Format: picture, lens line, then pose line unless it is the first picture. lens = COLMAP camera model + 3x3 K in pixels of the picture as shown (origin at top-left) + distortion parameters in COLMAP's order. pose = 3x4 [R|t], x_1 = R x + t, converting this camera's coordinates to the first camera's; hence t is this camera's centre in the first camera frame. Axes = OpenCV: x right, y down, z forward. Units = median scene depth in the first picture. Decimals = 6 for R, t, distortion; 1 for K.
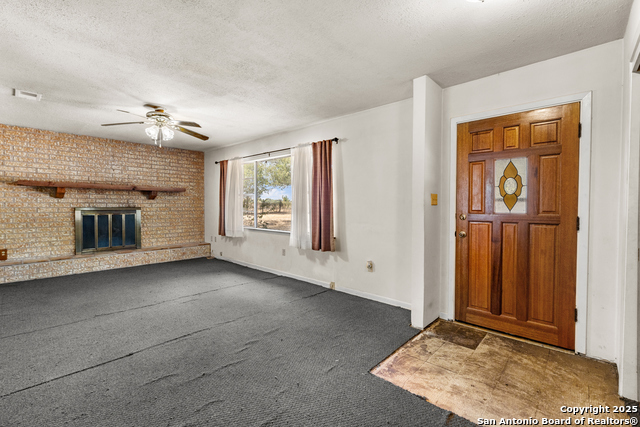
lens RADIAL K [[286.4, 0, 315.8], [0, 286.4, 209.6], [0, 0, 1]] dist [-0.001650, -0.000403]
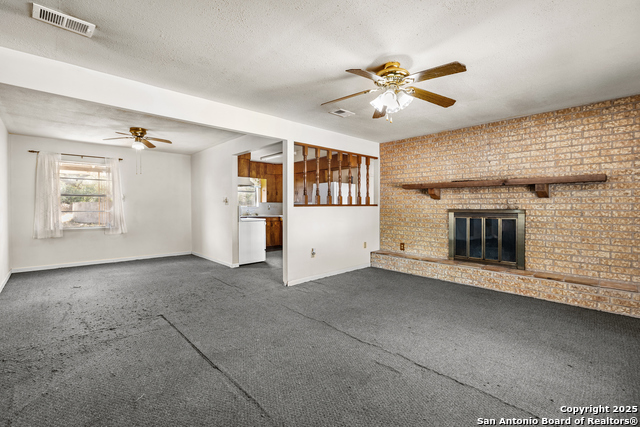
lens RADIAL K [[283.7, 0, 317.0], [0, 283.7, 210.5], [0, 0, 1]] dist [0.000680, -0.000017]
pose [[-0.062611, 0.012664, -0.997958, 0.110730], [-0.017181, 0.999758, 0.013764, -0.008222], [0.997890, 0.018008, -0.062378, 0.633906]]
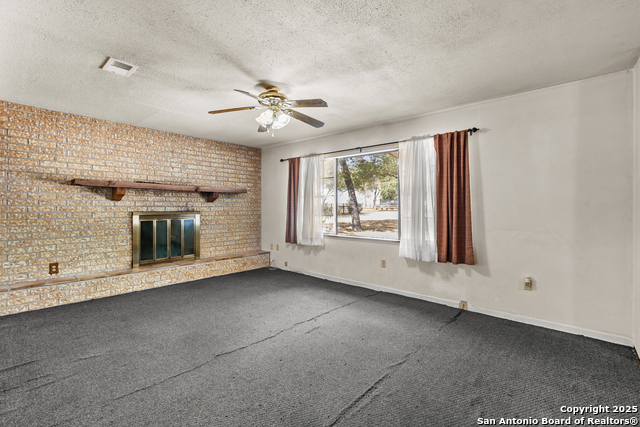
lens RADIAL K [[287.2, 0, 317.3], [0, 287.2, 207.1], [0, 0, 1]] dist [-0.000061, -0.000388]
pose [[0.999760, -0.001914, 0.021811, -0.318397], [0.002325, 0.999820, -0.018850, -0.004039], [-0.021771, 0.018896, 0.999584, 0.140915]]
